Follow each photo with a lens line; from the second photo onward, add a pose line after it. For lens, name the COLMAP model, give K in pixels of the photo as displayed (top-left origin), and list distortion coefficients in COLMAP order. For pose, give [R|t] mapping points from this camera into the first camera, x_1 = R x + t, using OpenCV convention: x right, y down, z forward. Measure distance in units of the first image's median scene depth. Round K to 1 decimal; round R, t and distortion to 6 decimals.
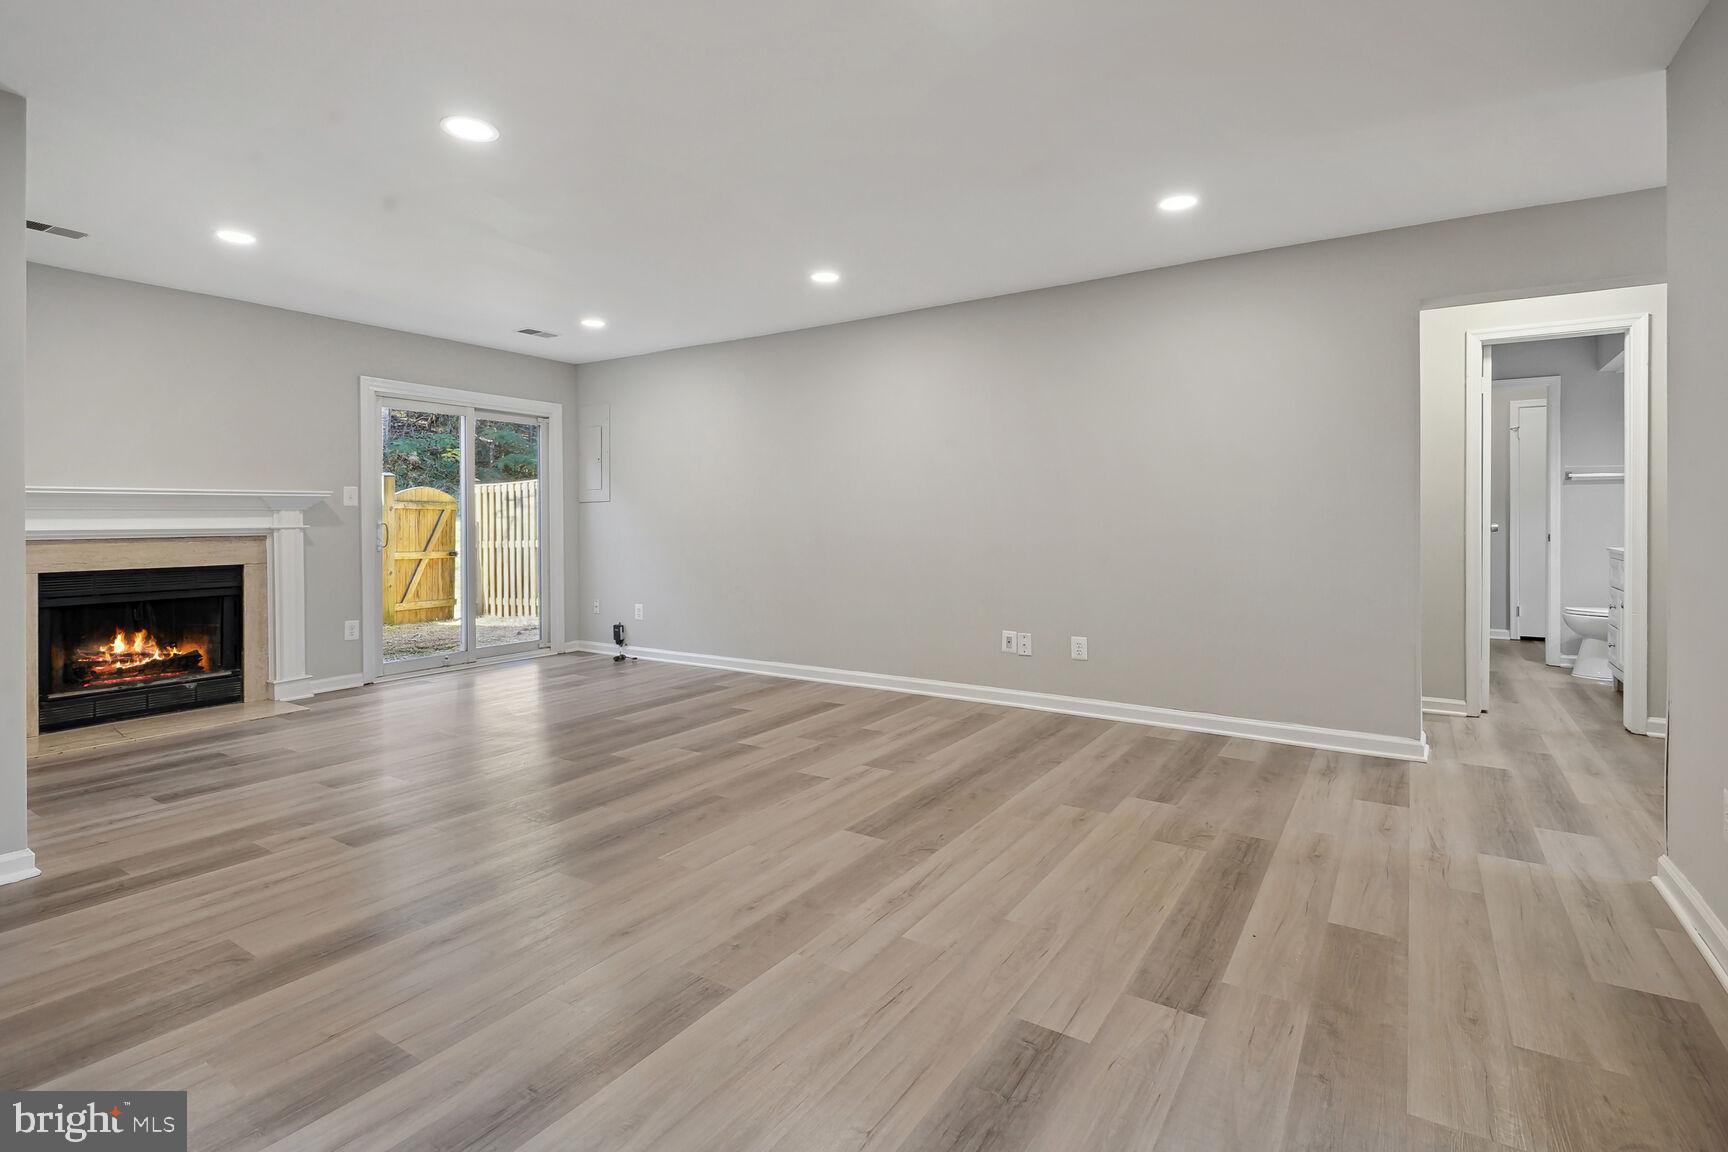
lens RADIAL K [[822.3, 0, 865.2], [0, 822.3, 528.4], [0, 0, 1]] dist [0.048188, -0.000332]
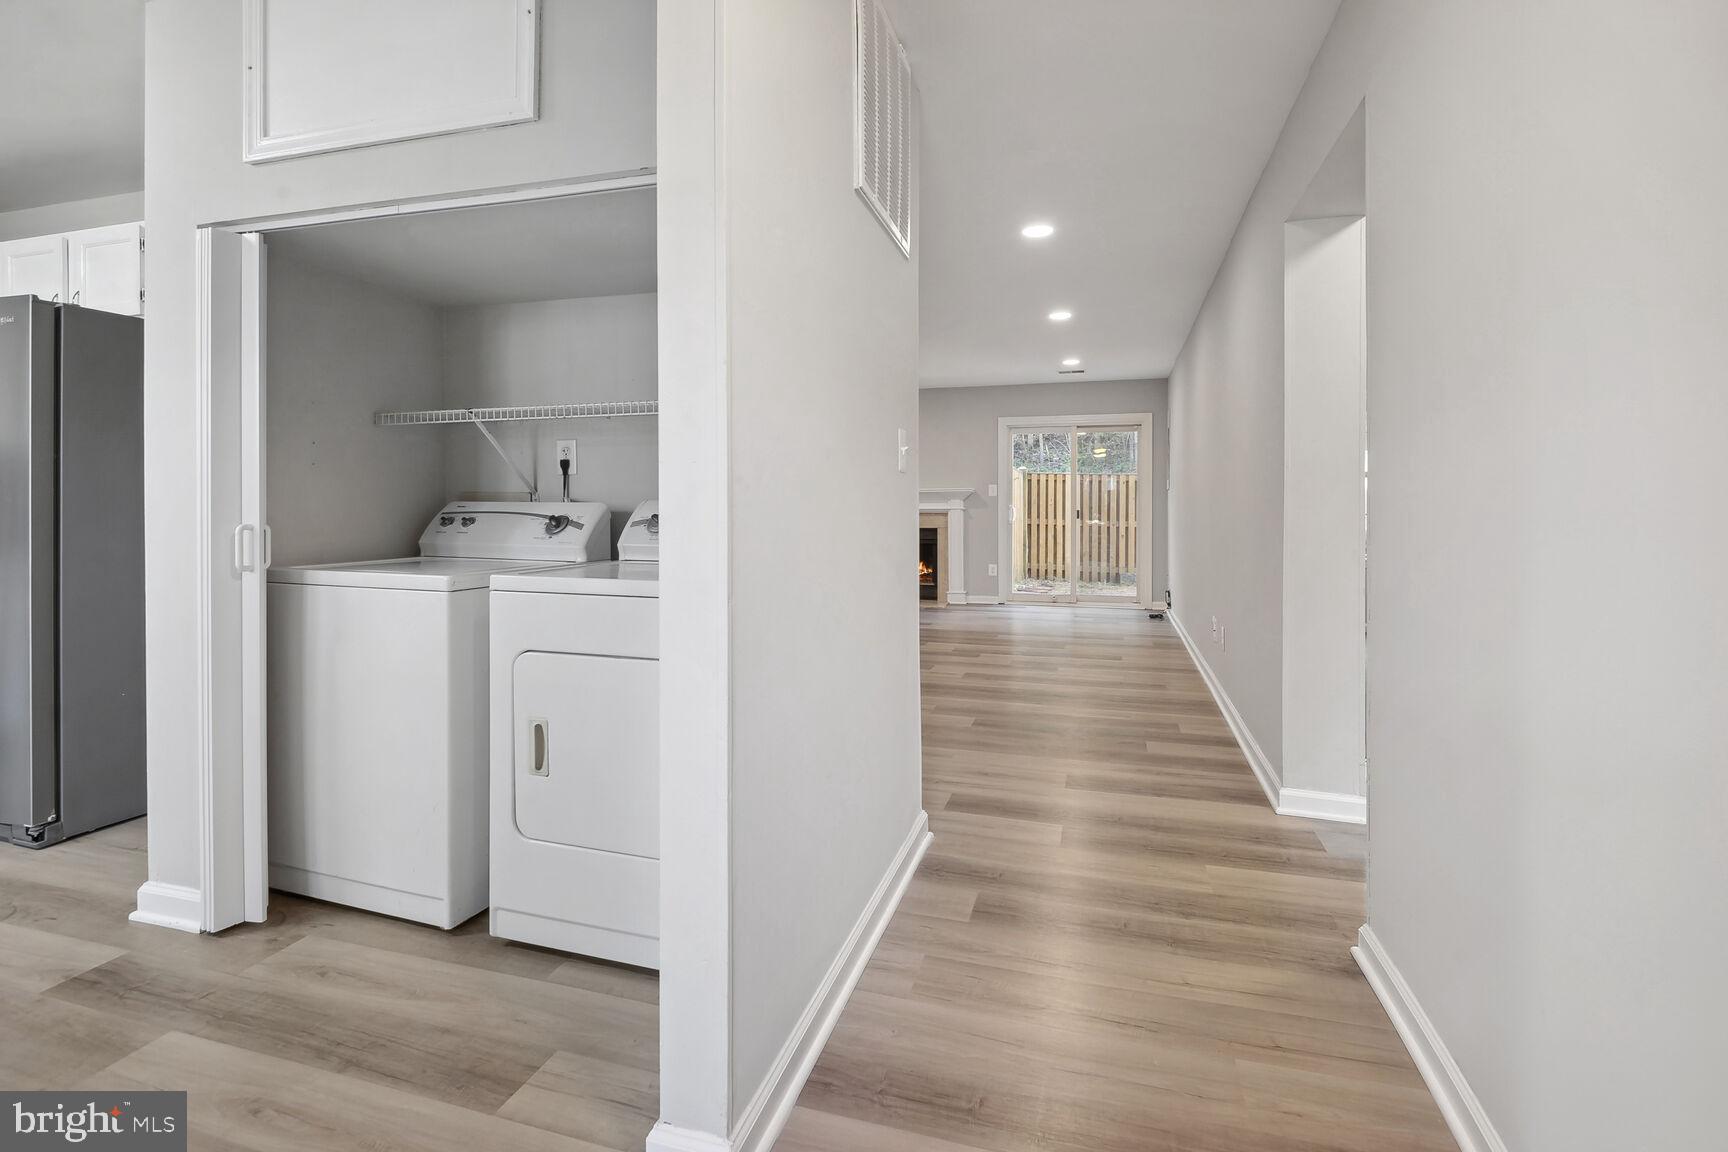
lens RADIAL K [[810.2, 0, 868.1], [0, 810.2, 520.9], [0, 0, 1]] dist [-0.001931, -0.000624]
pose [[0.293545, 0.013077, -0.955856, 1.478442], [-0.007281, 0.999908, 0.011443, 0.010421], [0.955917, 0.003601, 0.293614, 0.485142]]
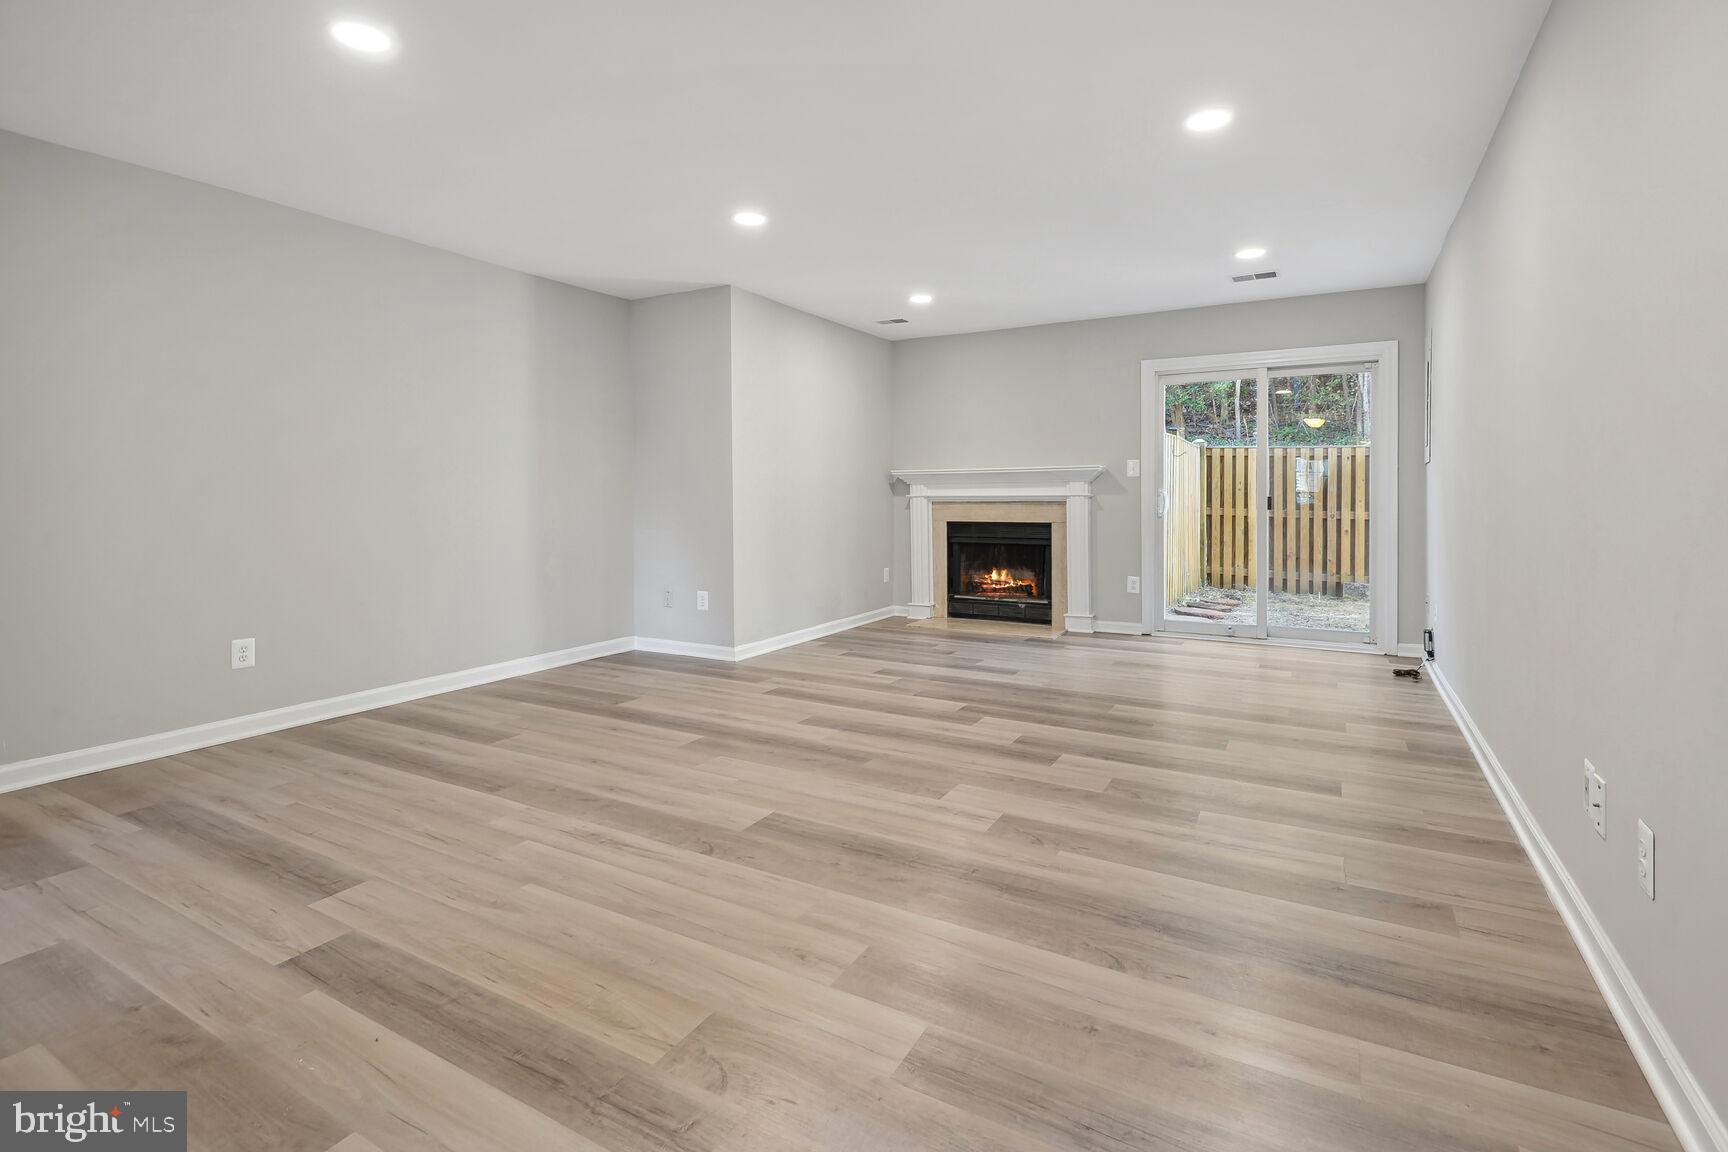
lens RADIAL K [[820.1, 0, 855.4], [0, 820.1, 501.3], [0, 0, 1]] dist [0.002746, -0.000702]
pose [[0.061493, 0.007116, -0.998082, 0.826458], [-0.006570, 0.999956, 0.006724, 0.003530], [0.998086, 0.006144, 0.061537, 0.940855]]
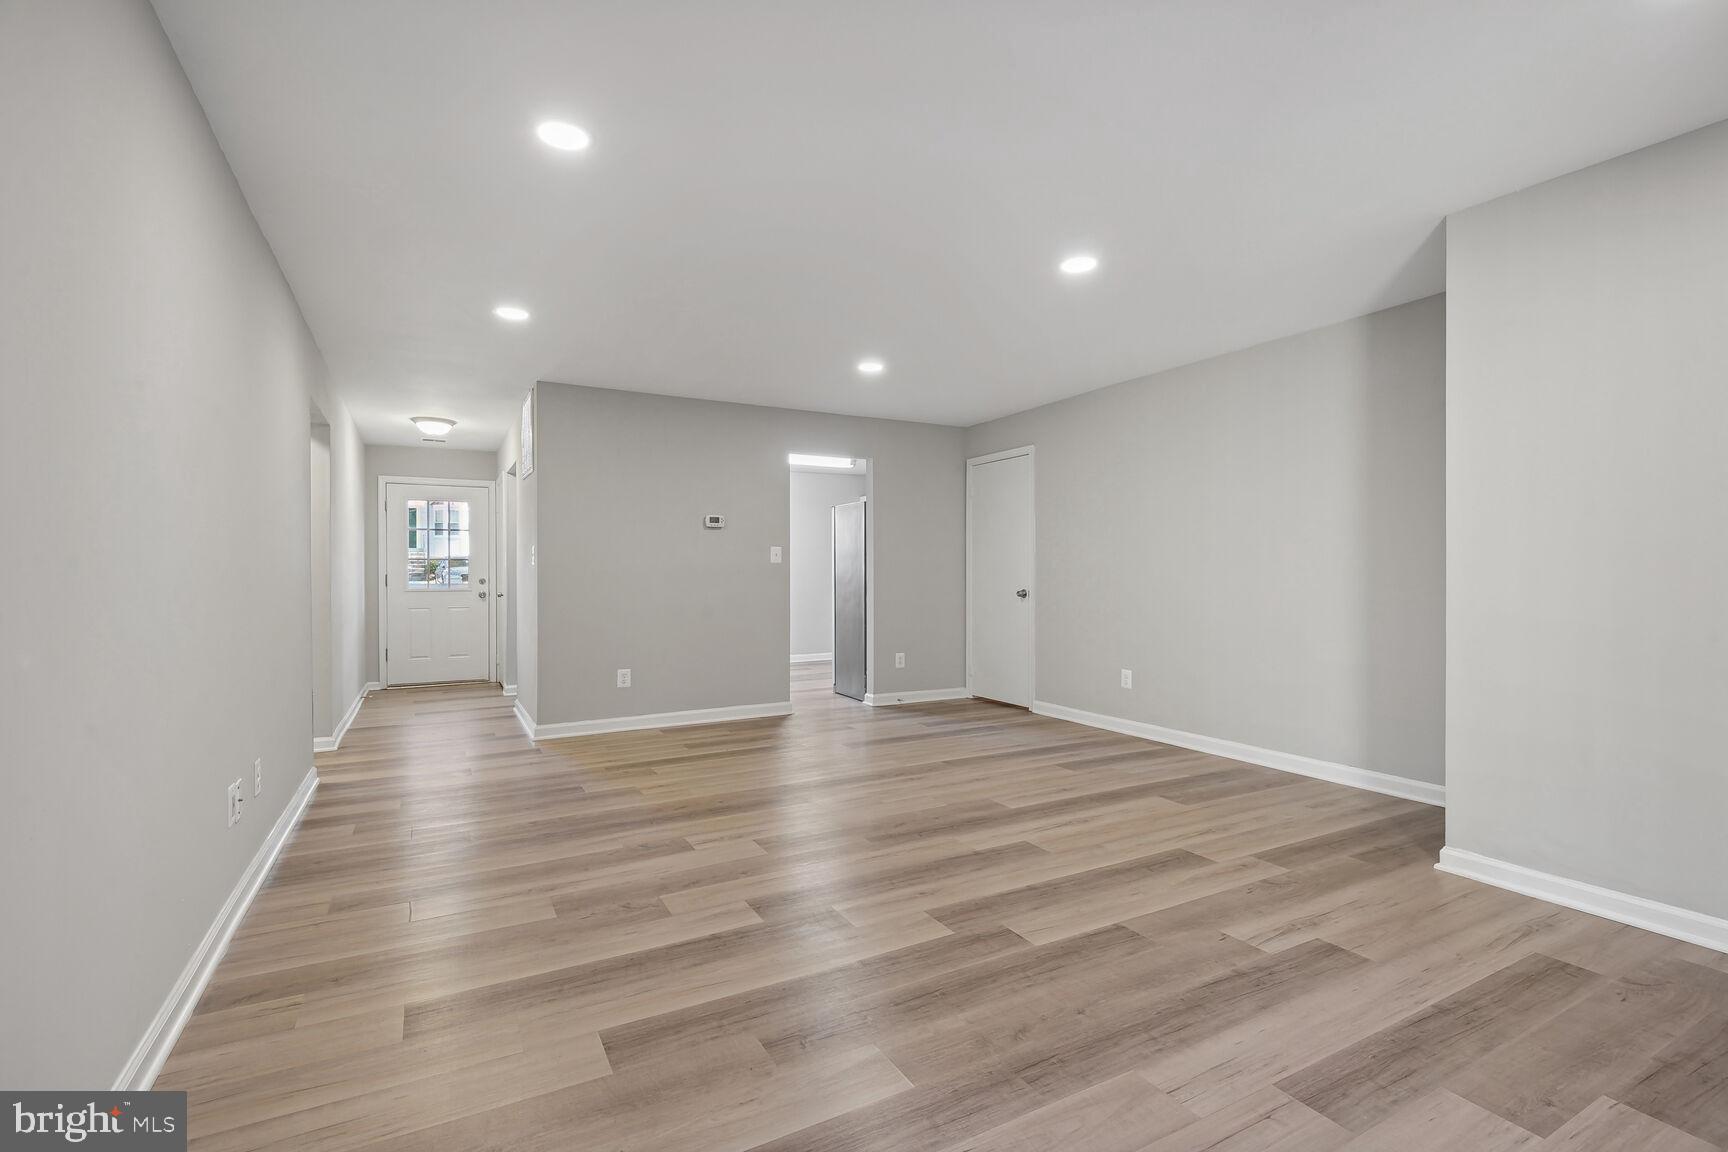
lens RADIAL K [[822.3, 0, 865.2], [0, 822.3, 528.4], [0, 0, 1]] dist [0.048188, -0.000332]
pose [[-0.876049, 0.035570, 0.480909, -0.693845], [0.017369, 0.998956, -0.042246, -0.019217], [-0.481910, -0.028657, -0.875752, 1.952974]]
